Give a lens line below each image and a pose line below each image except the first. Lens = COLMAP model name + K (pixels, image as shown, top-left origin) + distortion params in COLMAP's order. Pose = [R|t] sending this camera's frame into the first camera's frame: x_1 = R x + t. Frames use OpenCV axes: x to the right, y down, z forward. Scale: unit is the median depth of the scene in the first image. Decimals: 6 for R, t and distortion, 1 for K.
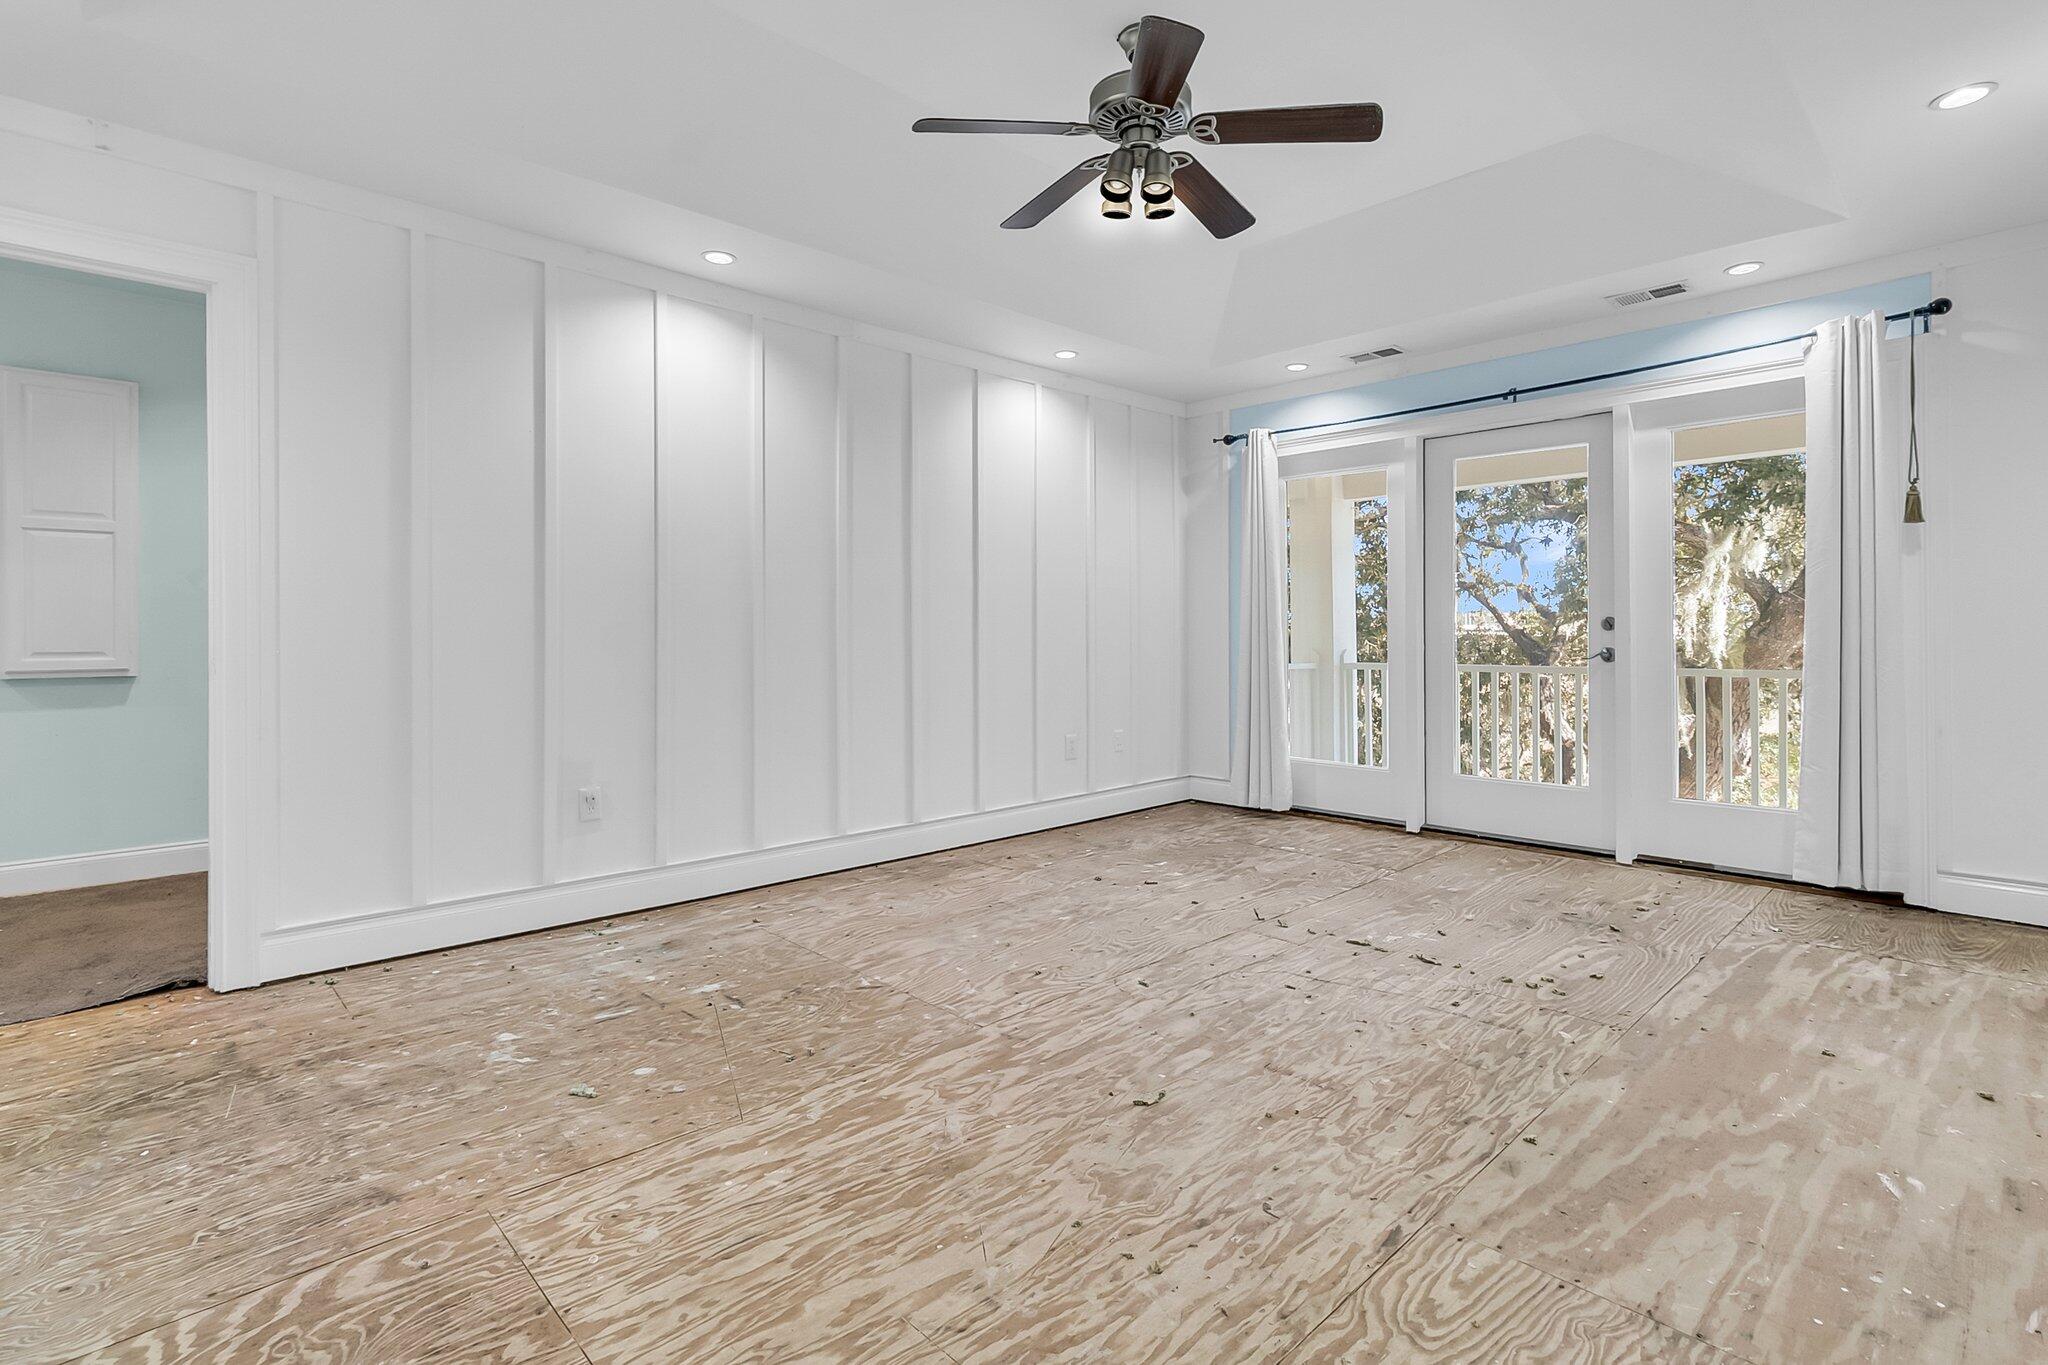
lens RADIAL K [[987.2, 0, 1025.3], [0, 987.2, 646.8], [0, 0, 1]] dist [-0.000454, 0.000313]
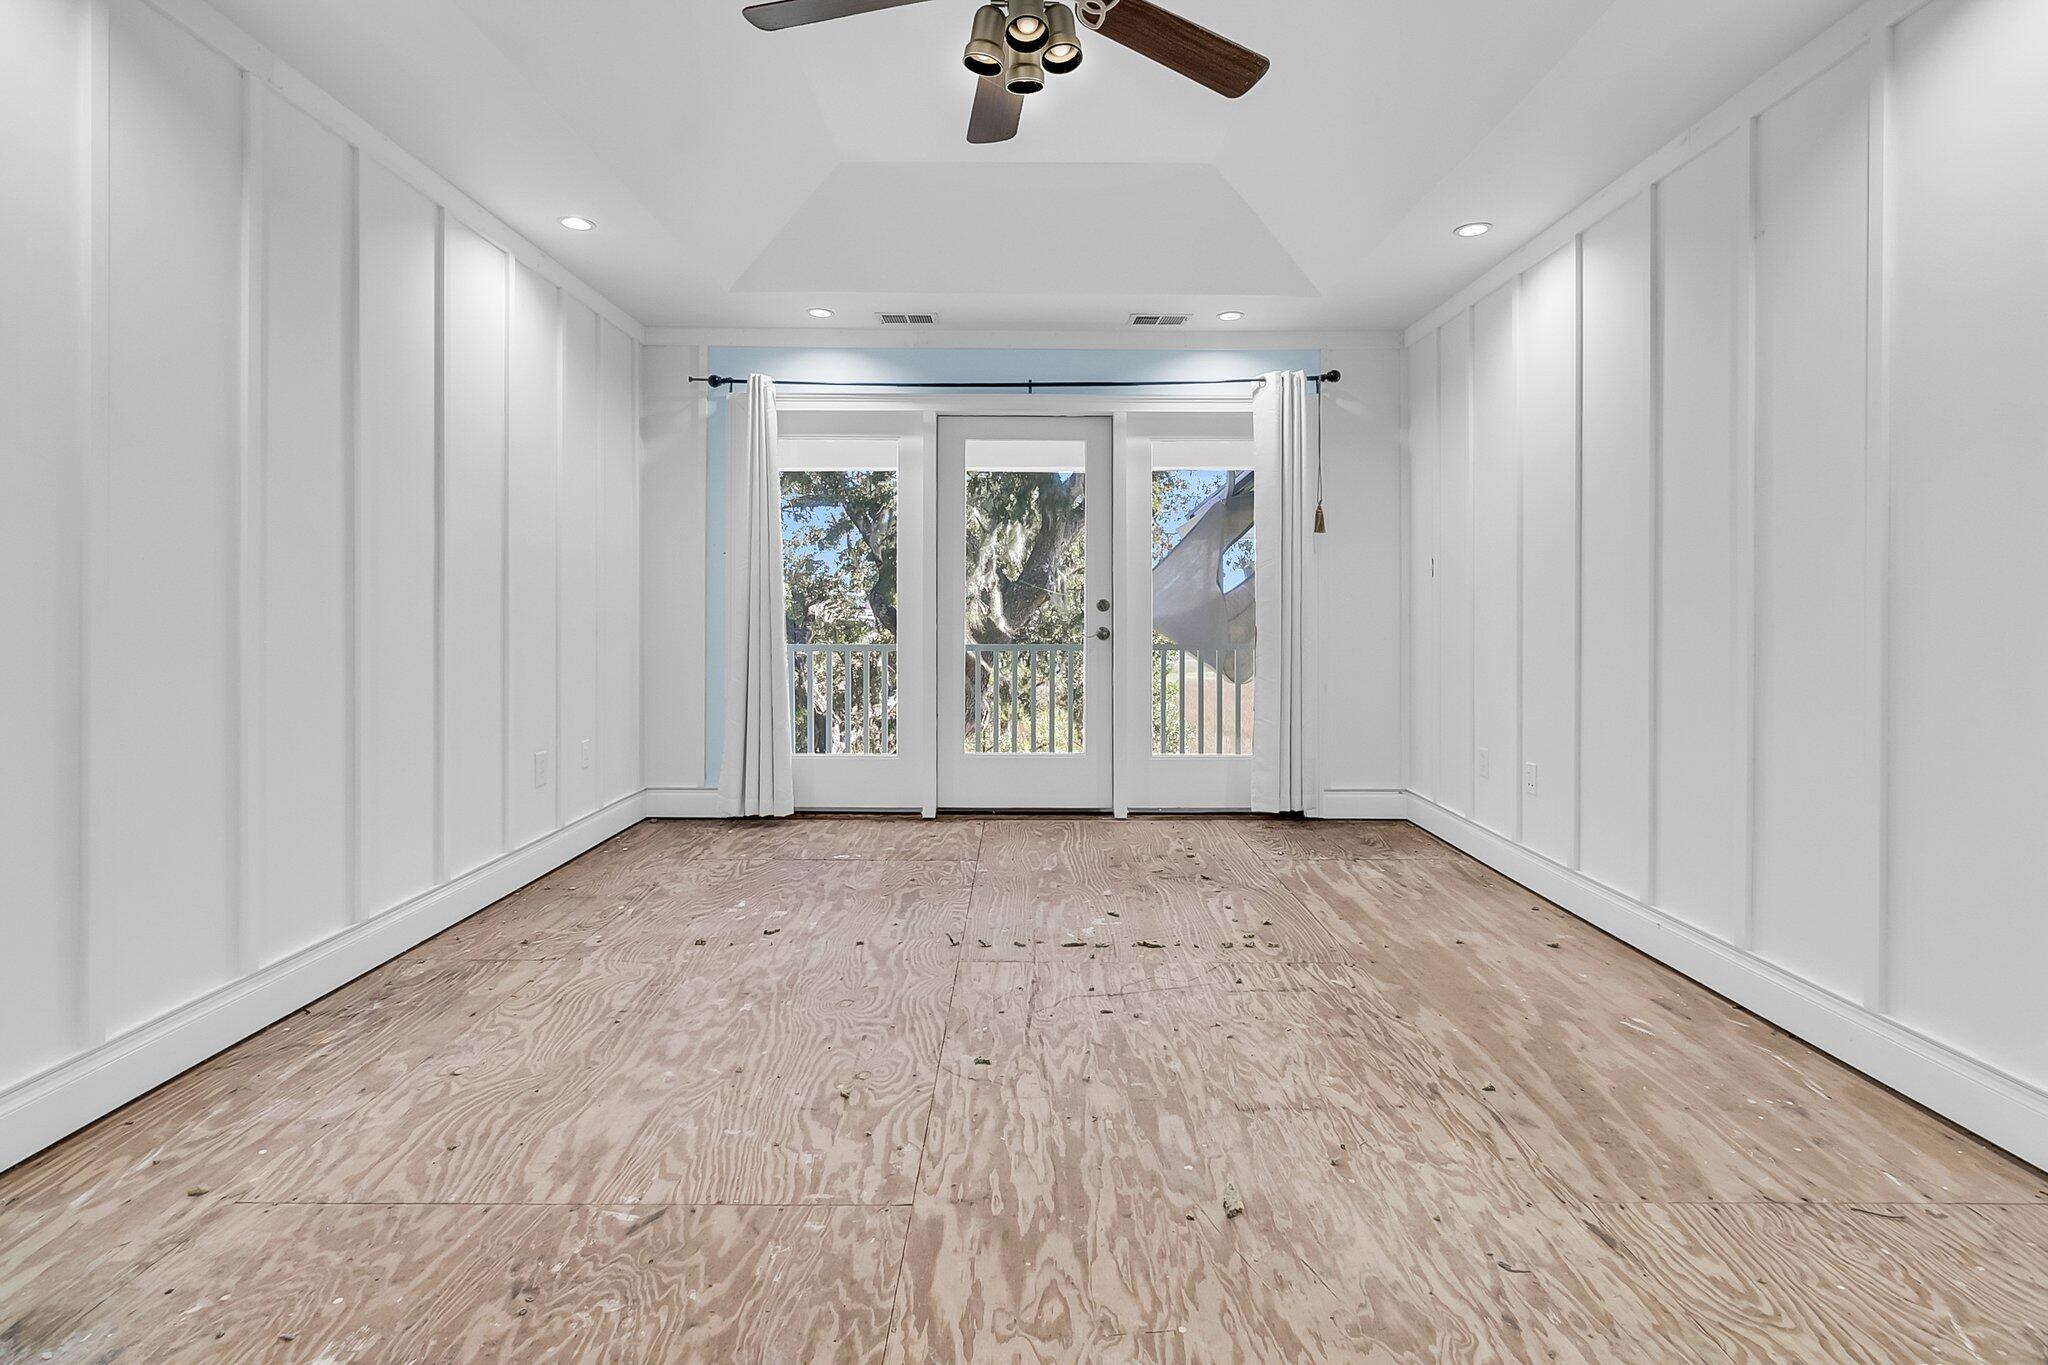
lens RADIAL K [[995.1, 0, 1053.7], [0, 995.1, 616.6], [0, 0, 1]] dist [0.000184, 0.001046]
pose [[0.681773, 0.002160, 0.731561, -0.410905], [0.004544, 0.999964, -0.007188, -0.004228], [-0.731550, 0.008225, 0.681738, 0.412661]]
